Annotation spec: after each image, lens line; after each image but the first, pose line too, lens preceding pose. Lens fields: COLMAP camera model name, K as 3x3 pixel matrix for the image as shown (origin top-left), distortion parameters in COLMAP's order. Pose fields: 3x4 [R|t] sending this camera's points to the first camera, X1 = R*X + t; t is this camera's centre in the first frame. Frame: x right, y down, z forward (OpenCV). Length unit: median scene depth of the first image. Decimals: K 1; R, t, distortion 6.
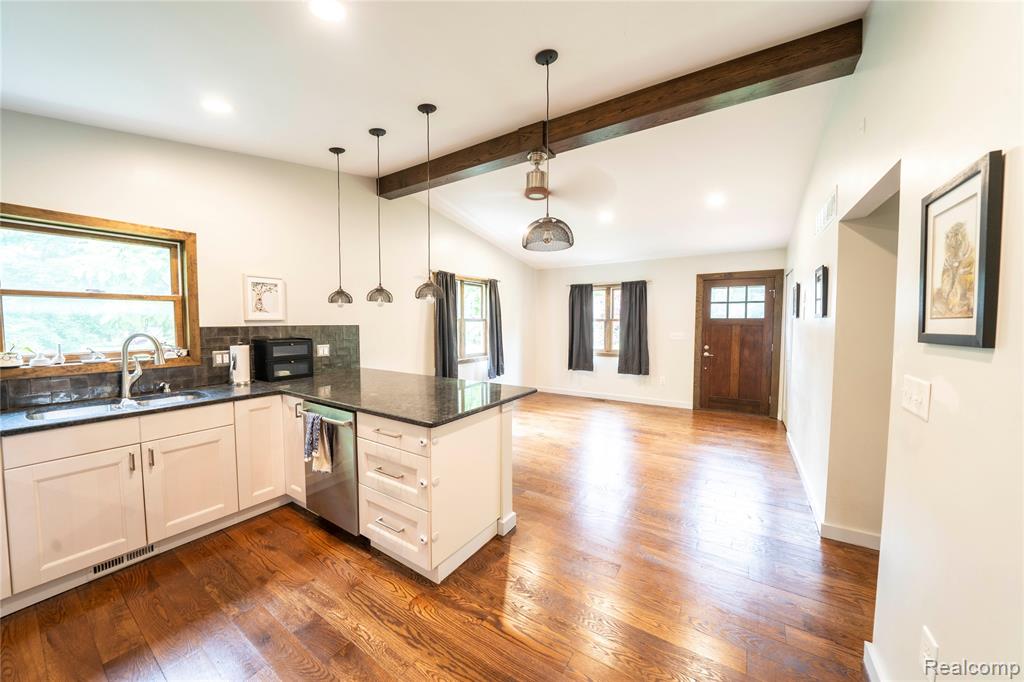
lens RADIAL K [[352.2, 0, 515.7], [0, 352.2, 338.8], [0, 0, 1]] dist [-0.022571, -0.000066]
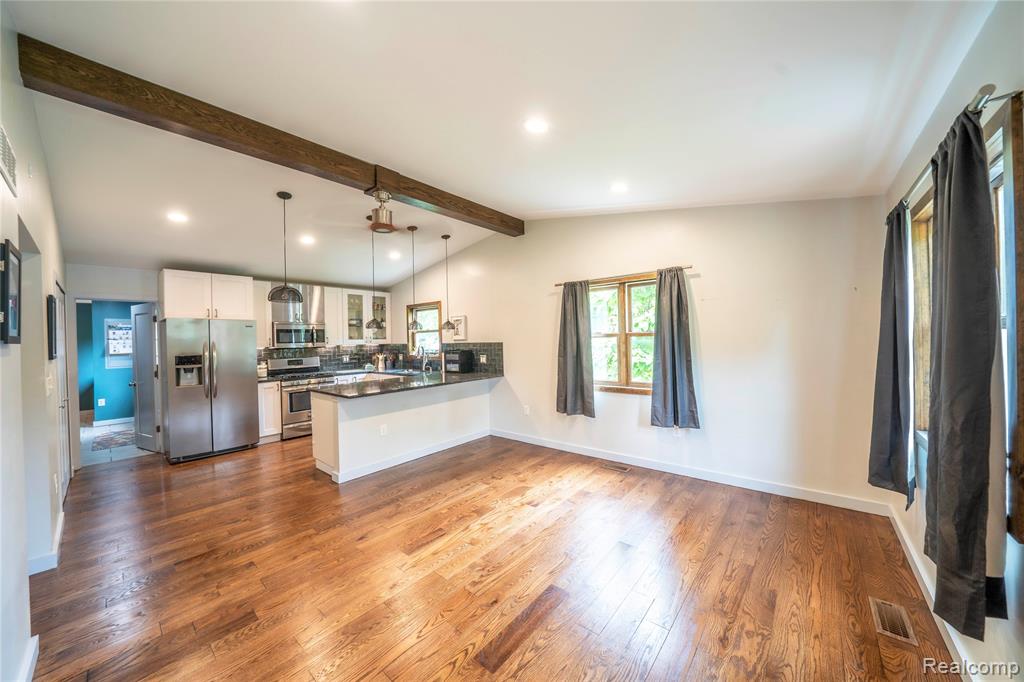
lens RADIAL K [[352.2, 0, 516.5], [0, 352.2, 339.6], [0, 0, 1]] dist [-0.022571, -0.000066]
pose [[-0.106891, 0.007148, -0.994245, 0.738215], [-0.028910, 0.999529, 0.010295, -0.056284], [0.993850, 0.029844, -0.106634, 1.041948]]
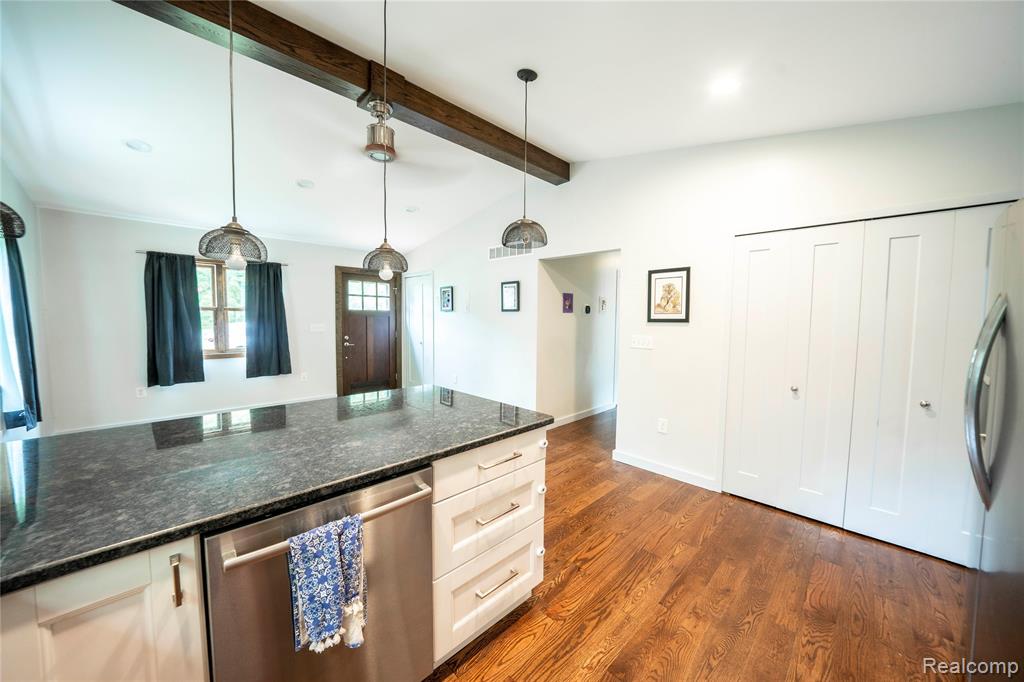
lens RADIAL K [[352.2, 0, 518.5], [0, 352.2, 340.9], [0, 0, 1]] dist [-0.022571, -0.000066]
pose [[0.221954, -0.062589, 0.973046, -0.361021], [0.034745, 0.997812, 0.056257, -0.006926], [-0.974438, 0.021322, 0.223643, 0.270824]]
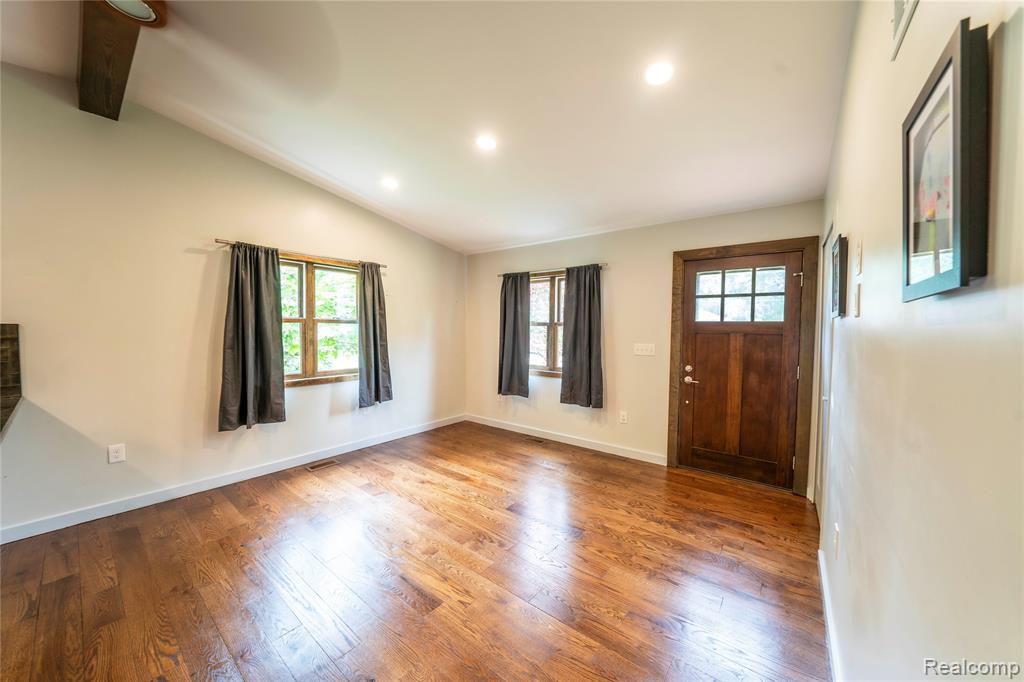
lens RADIAL K [[352.2, 0, 517.1], [0, 352.2, 339.6], [0, 0, 1]] dist [-0.022571, -0.000066]
pose [[0.996590, 0.015305, -0.081081, 0.295339], [-0.016823, 0.999695, -0.018073, -0.010742], [0.080780, 0.019375, 0.996544, 0.359006]]
